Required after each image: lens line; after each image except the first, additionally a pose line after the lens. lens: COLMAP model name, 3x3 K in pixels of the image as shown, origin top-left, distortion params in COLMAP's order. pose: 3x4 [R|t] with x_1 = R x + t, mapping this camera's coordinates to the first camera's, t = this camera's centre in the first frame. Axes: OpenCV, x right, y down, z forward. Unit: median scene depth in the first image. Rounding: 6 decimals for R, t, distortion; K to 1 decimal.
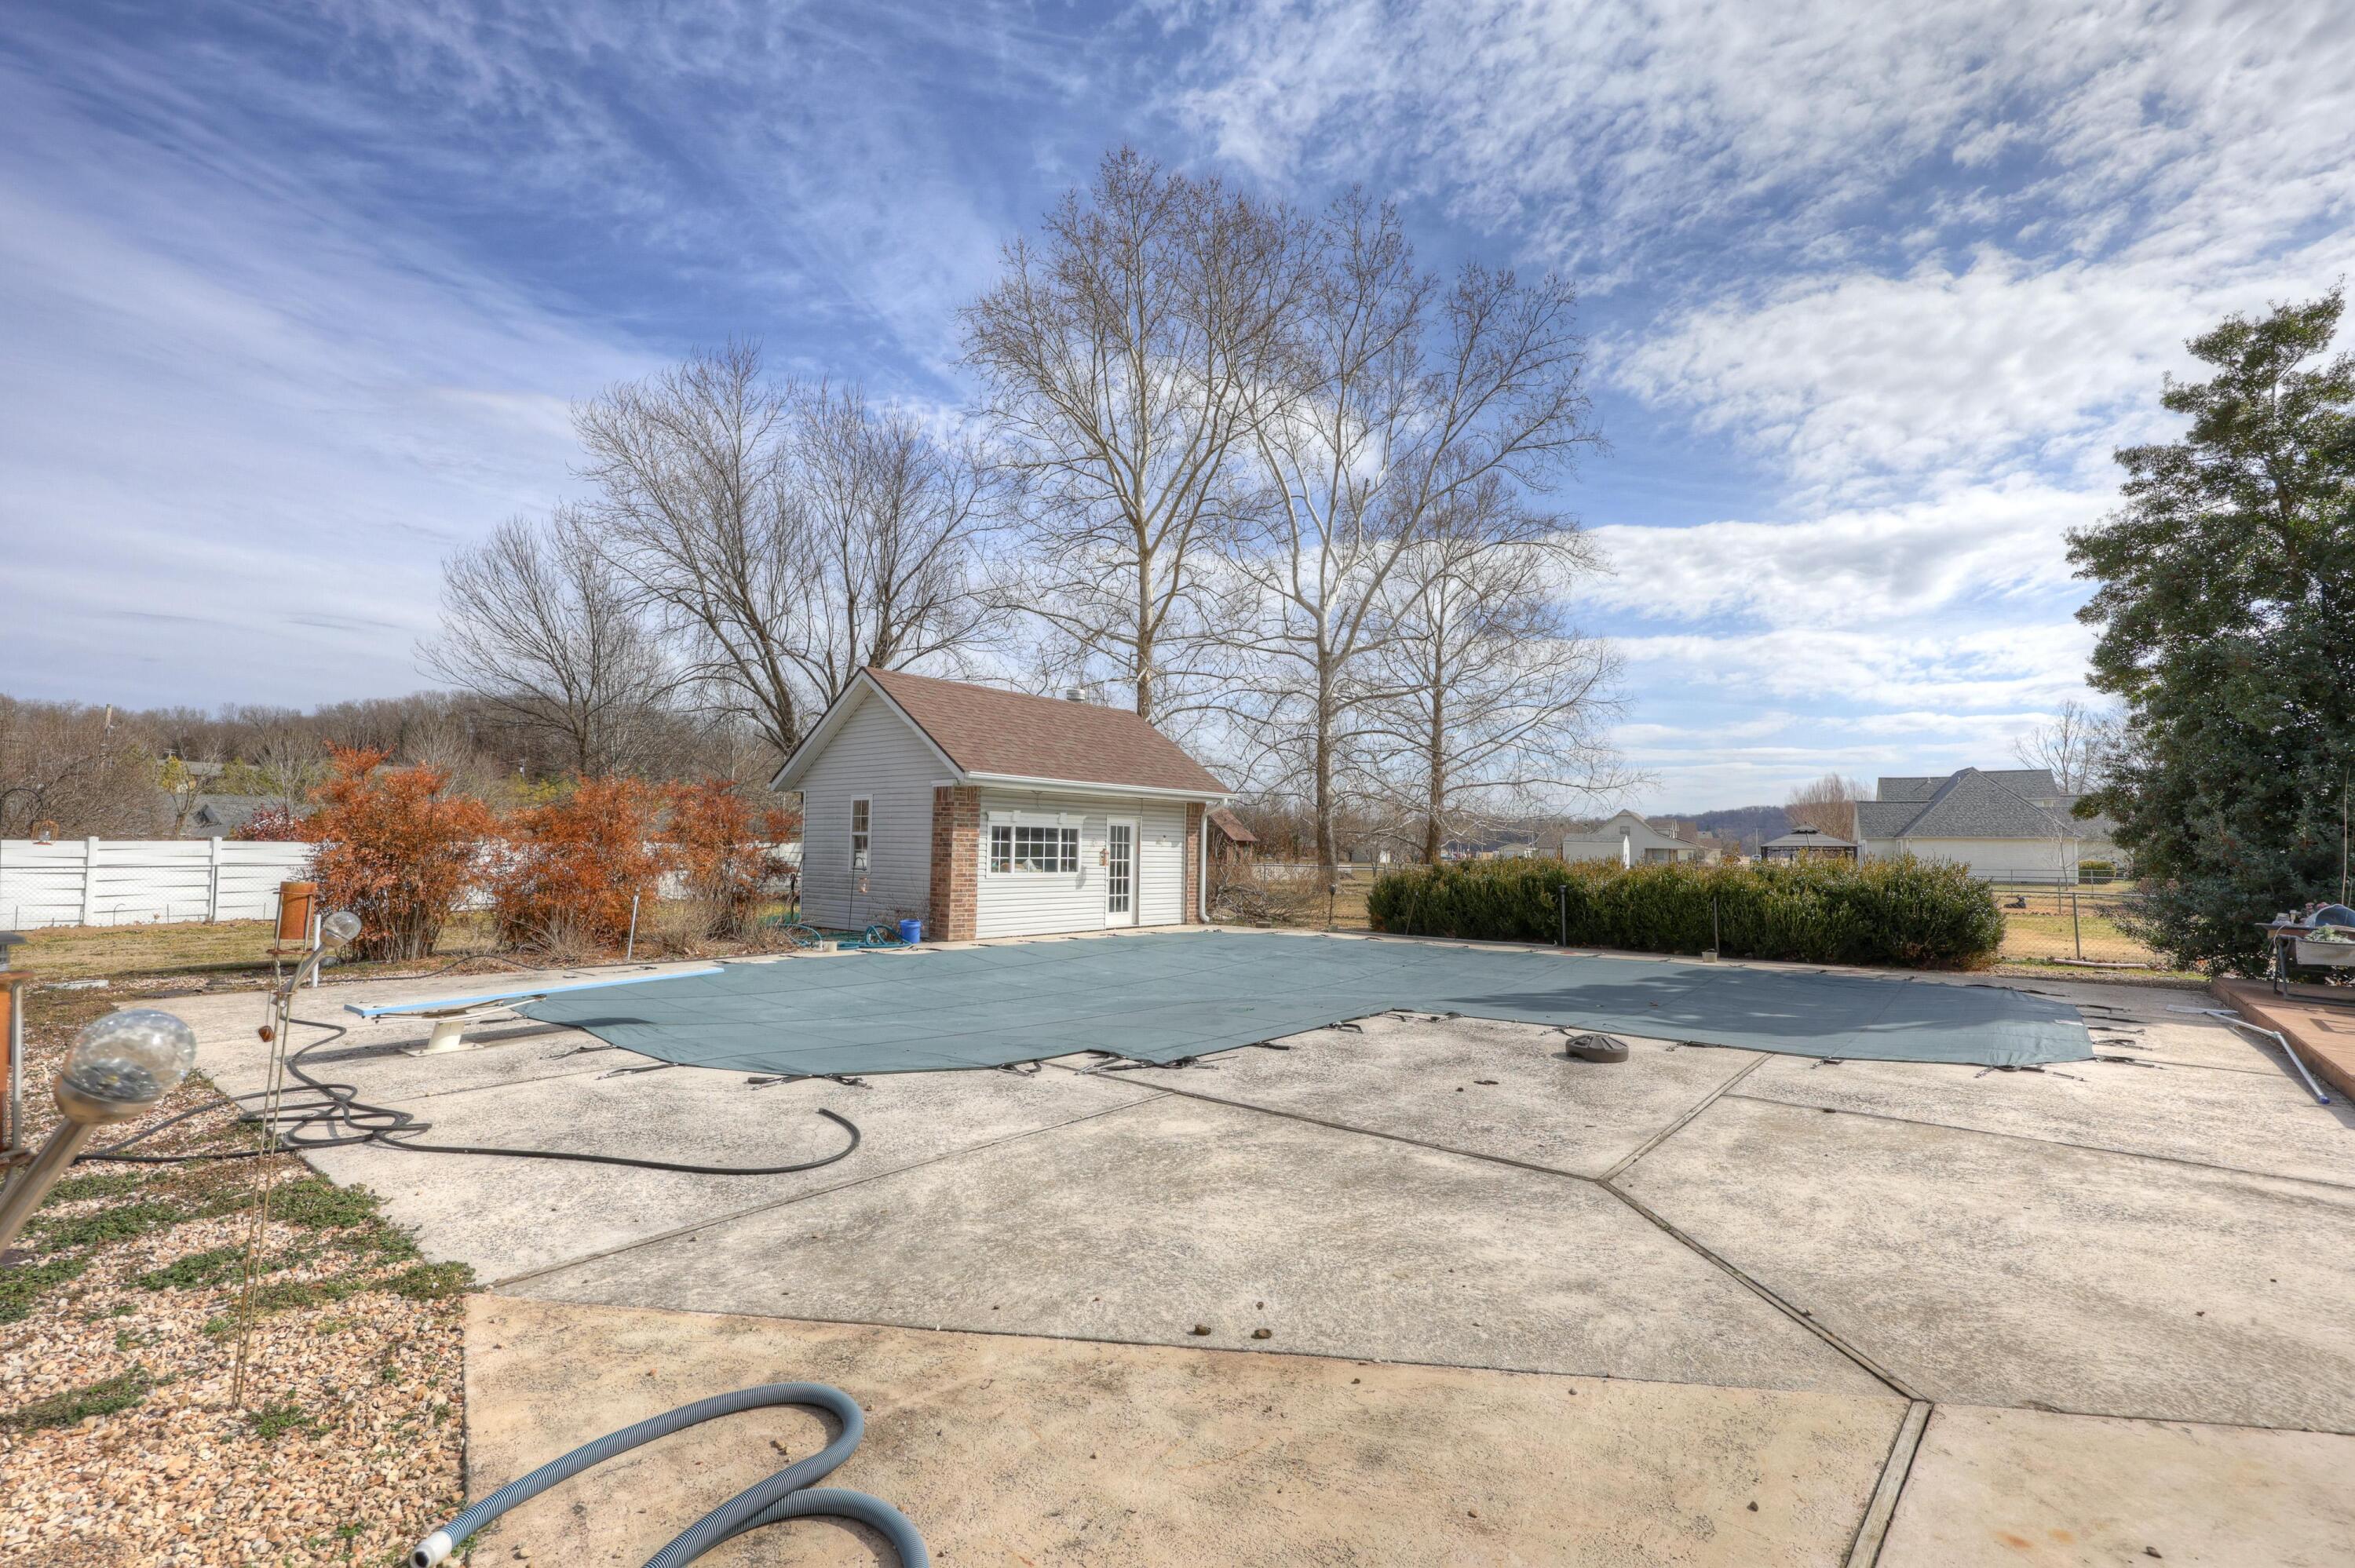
lens RADIAL K [[1055.9, 0, 1185.5], [0, 1055.9, 792.4], [0, 0, 1]] dist [-0.000662, 0.000240]
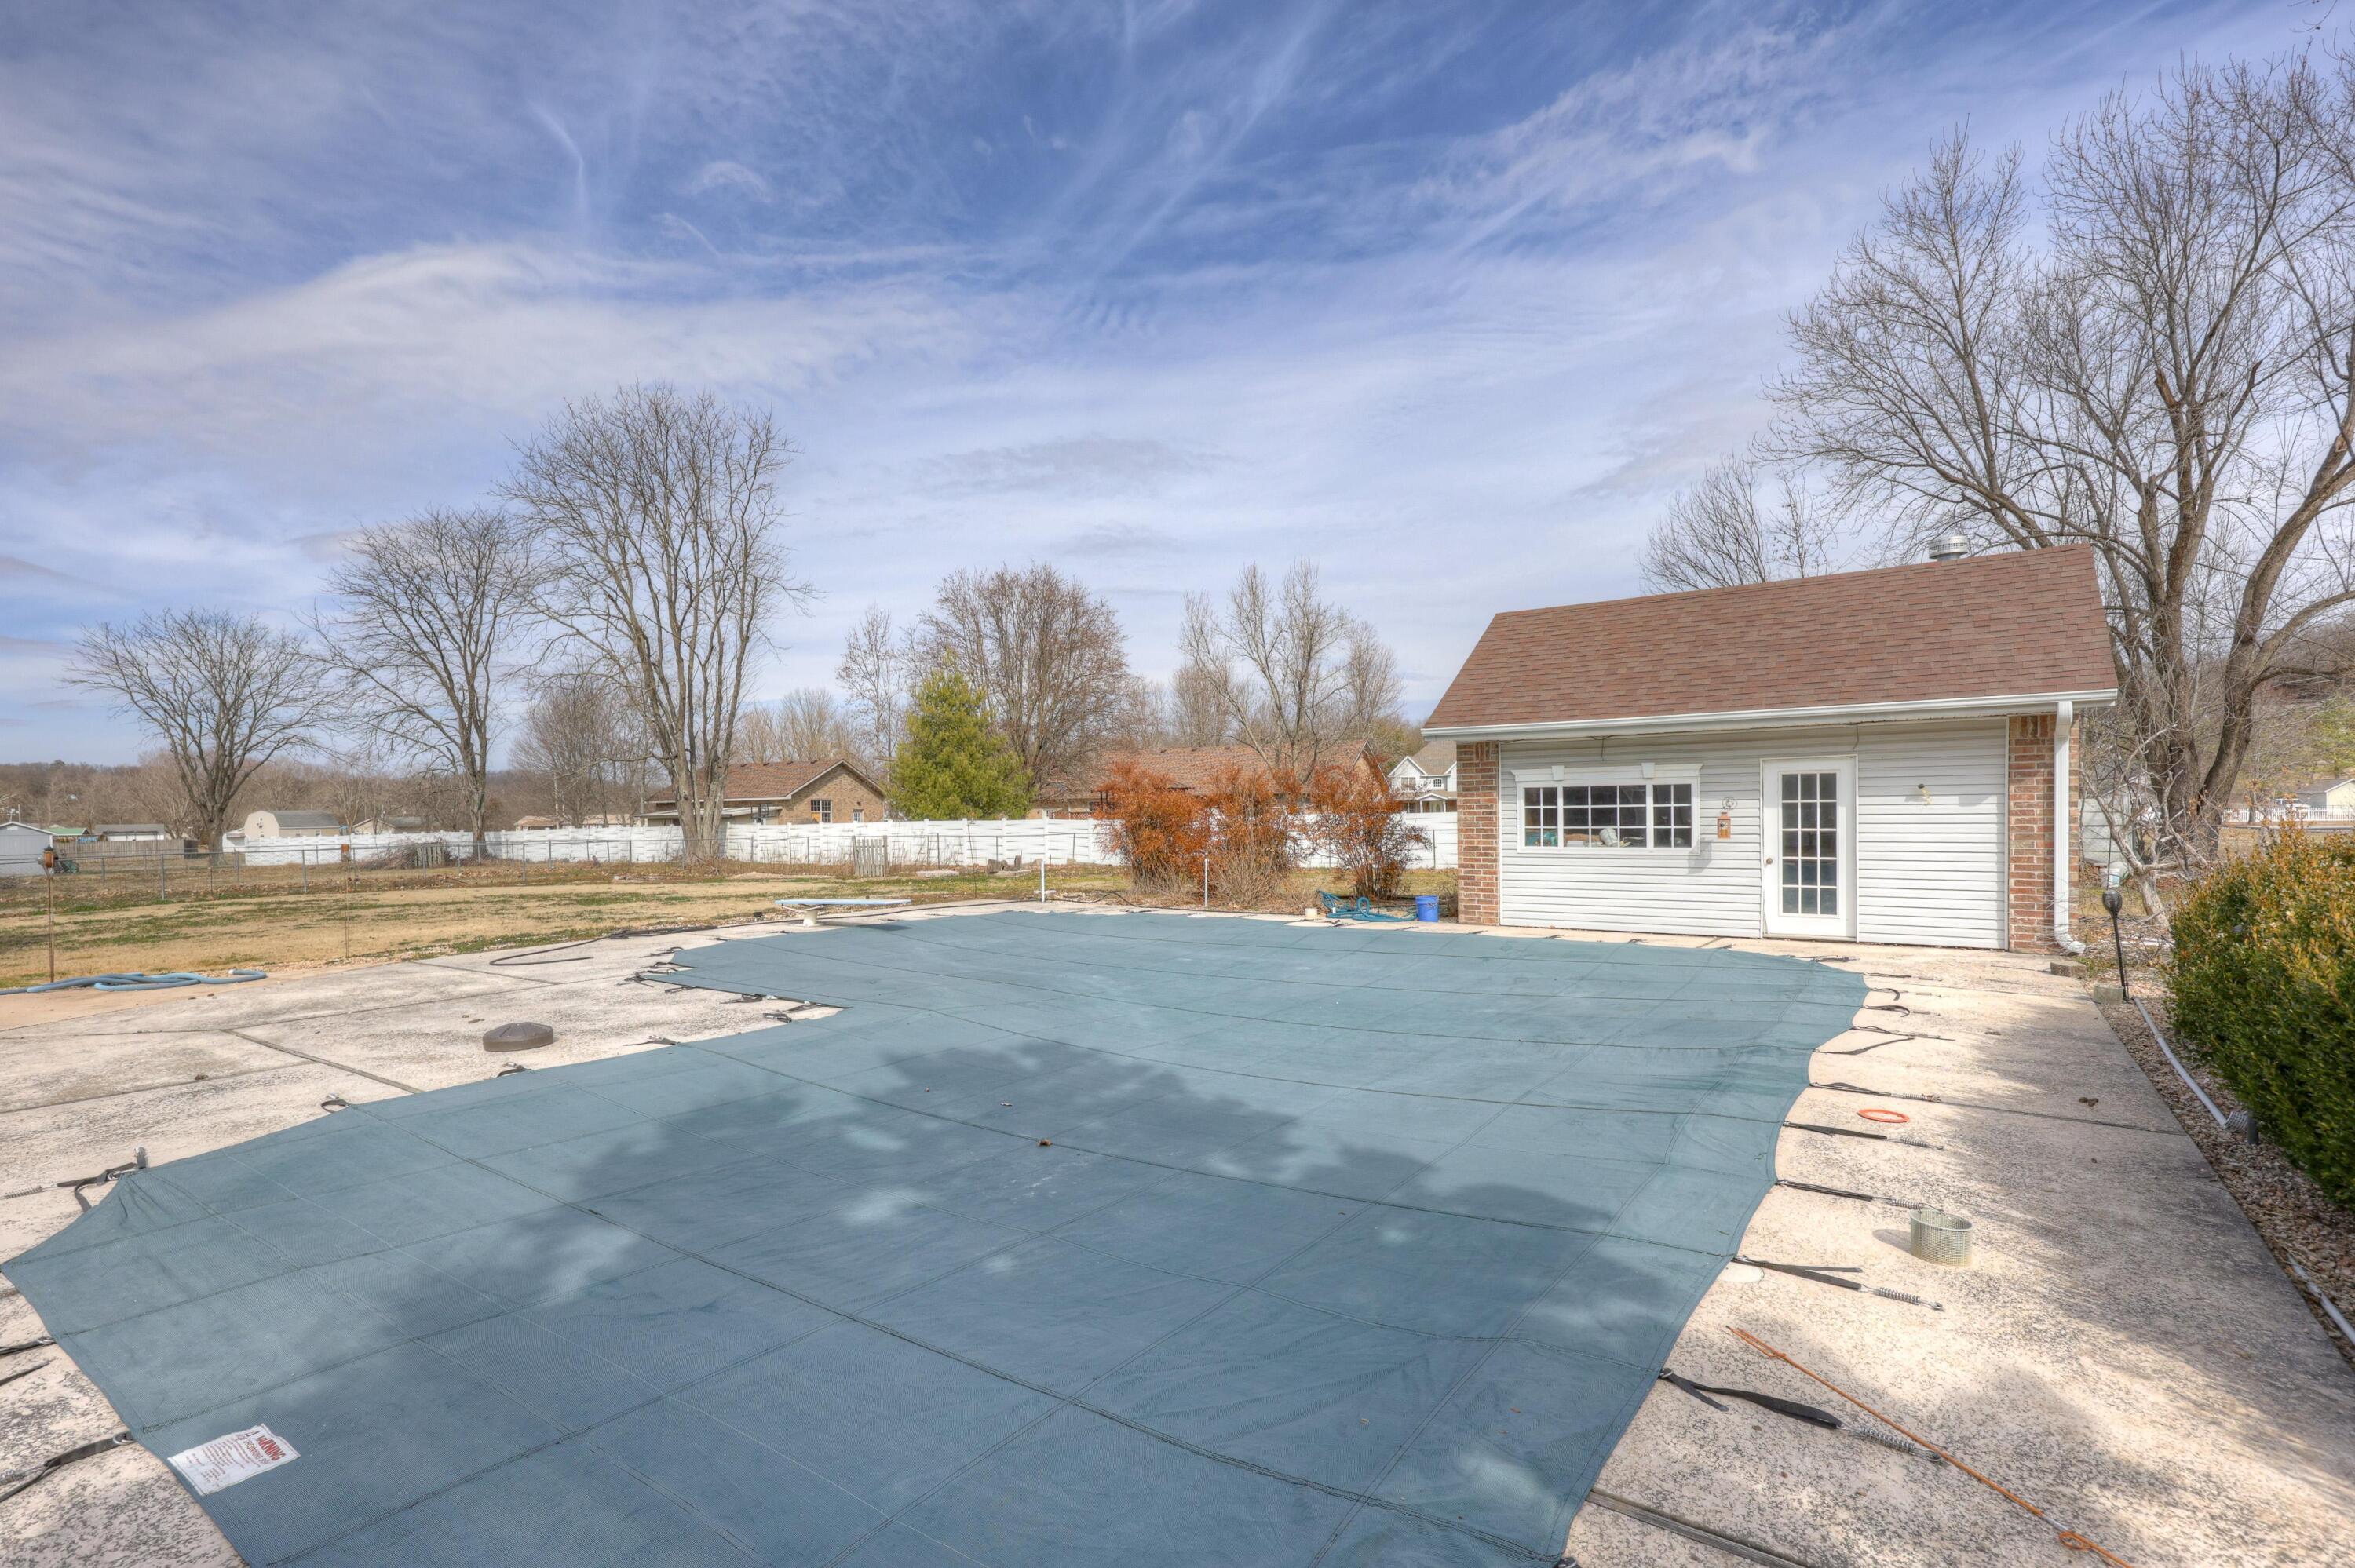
lens RADIAL K [[1092.3, 0, 1167.0], [0, 1092.3, 804.3], [0, 0, 1]] dist [0.000183, -0.000165]
pose [[0.070313, -0.013379, -0.997435, 0.568508], [0.075436, 0.997118, -0.008057, 0.028322], [0.994669, -0.074676, 0.071119, 0.619658]]
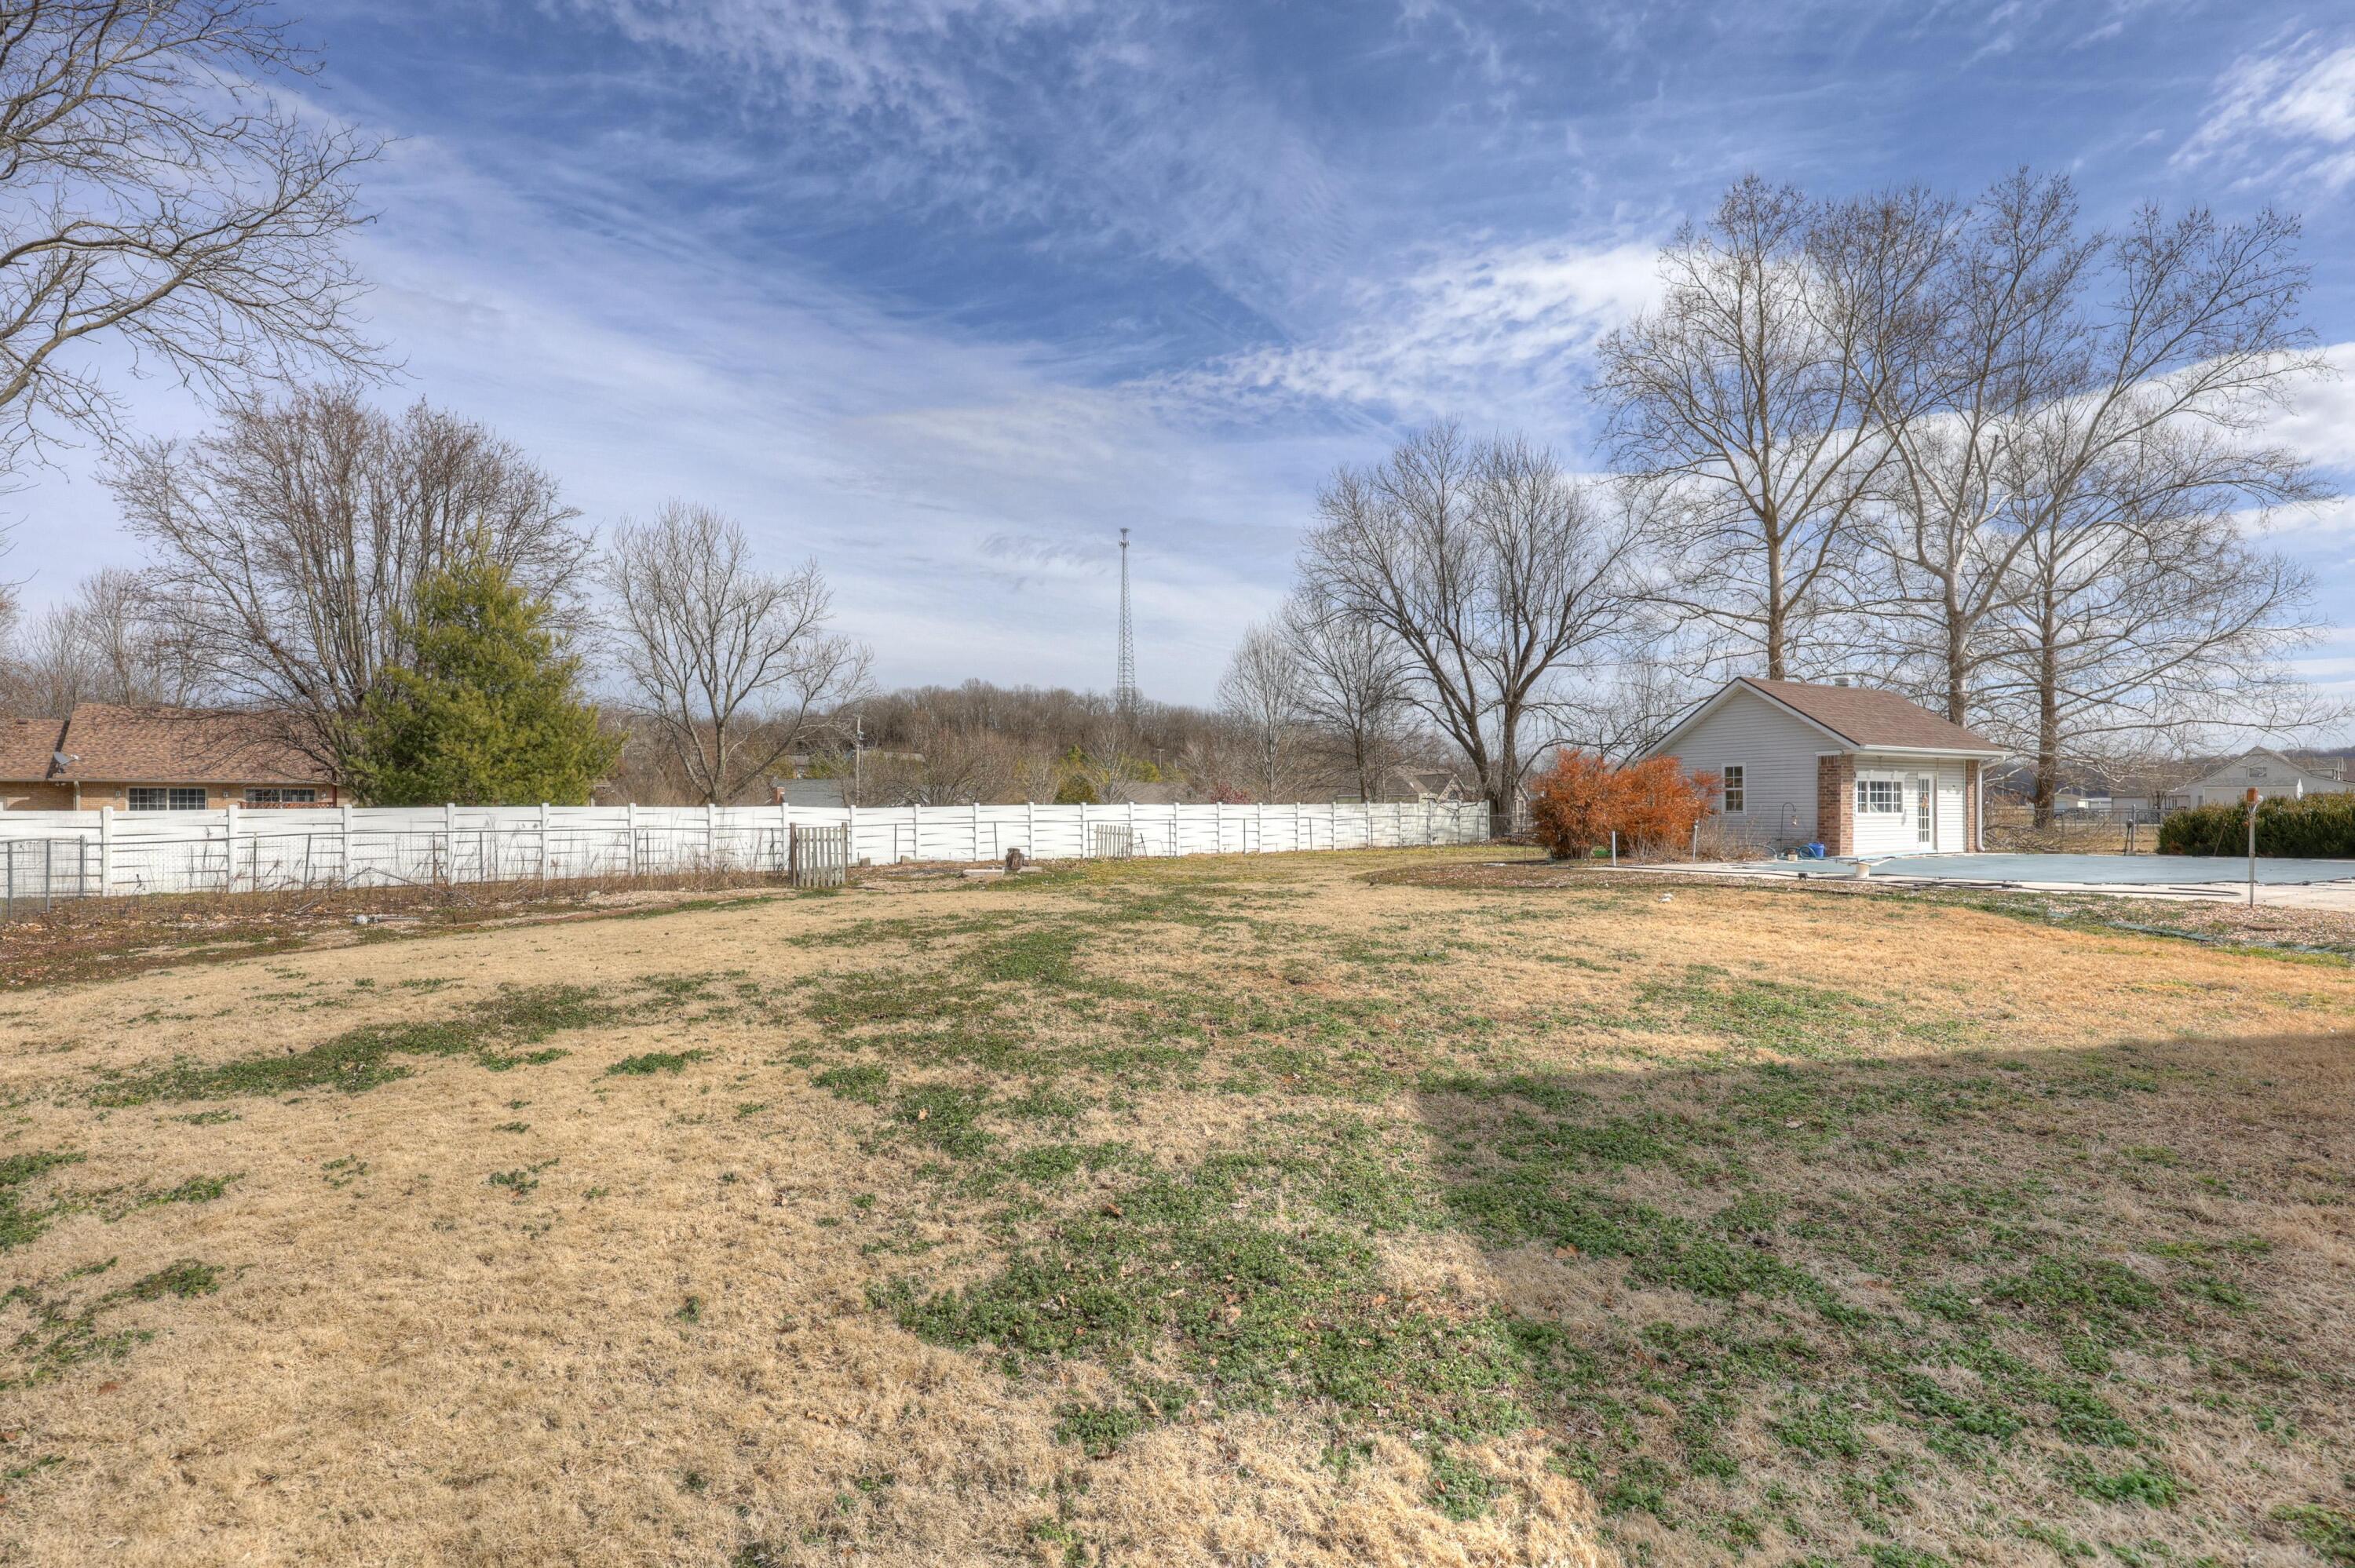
lens RADIAL K [[1055.9, 0, 1185.5], [0, 1055.9, 792.4], [0, 0, 1]] dist [-0.000662, 0.000240]
pose [[0.929329, -0.022483, -0.368568, -0.470274], [0.036263, 0.998877, 0.030504, -0.028774], [0.367468, -0.041713, 0.929100, -0.653313]]
